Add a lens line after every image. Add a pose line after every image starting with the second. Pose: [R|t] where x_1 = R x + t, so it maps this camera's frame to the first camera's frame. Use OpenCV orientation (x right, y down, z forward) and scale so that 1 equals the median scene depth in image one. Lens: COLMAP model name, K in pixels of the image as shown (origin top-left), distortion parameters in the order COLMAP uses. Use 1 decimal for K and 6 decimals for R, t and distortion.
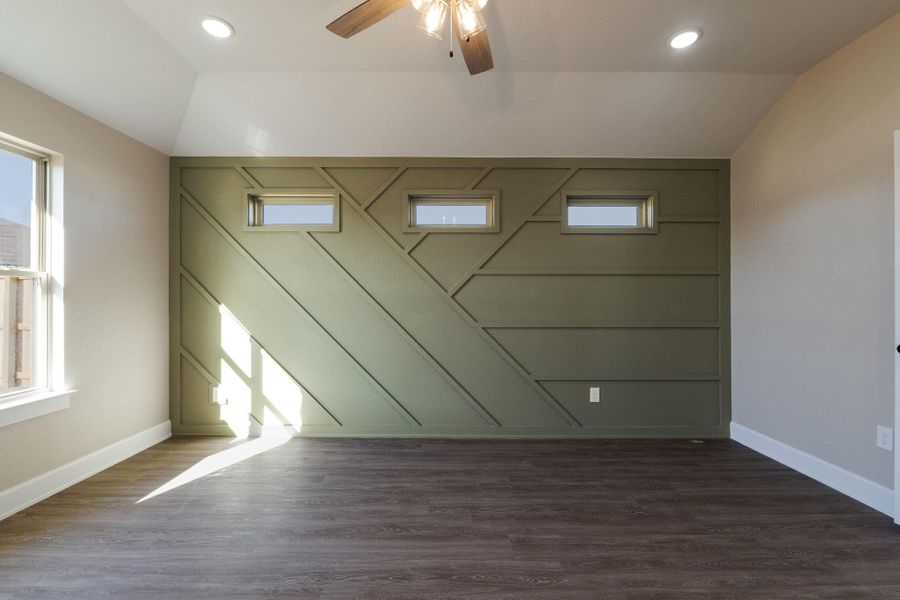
lens RADIAL K [[392.7, 0, 431.0], [0, 392.7, 299.4], [0, 0, 1]] dist [-0.003629, -0.000756]
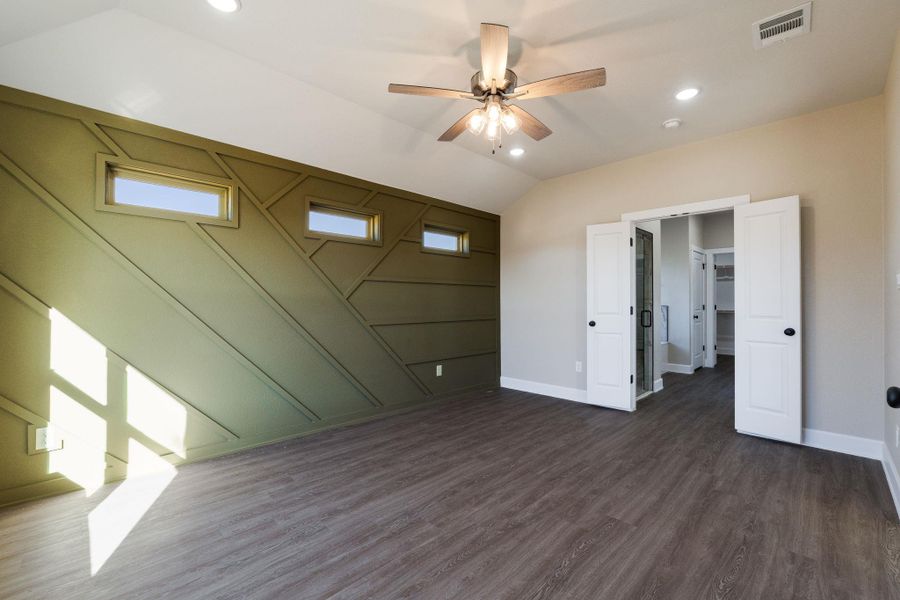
lens RADIAL K [[405.5, 0, 450.0], [0, 405.5, 300.0], [0, 0, 1]] dist [-0.004202, -0.000216]
pose [[0.690317, 0.003516, 0.723499, -0.583394], [-0.000788, 0.999991, -0.004108, 0.000580], [-0.723507, 0.002266, 0.690314, -0.014336]]
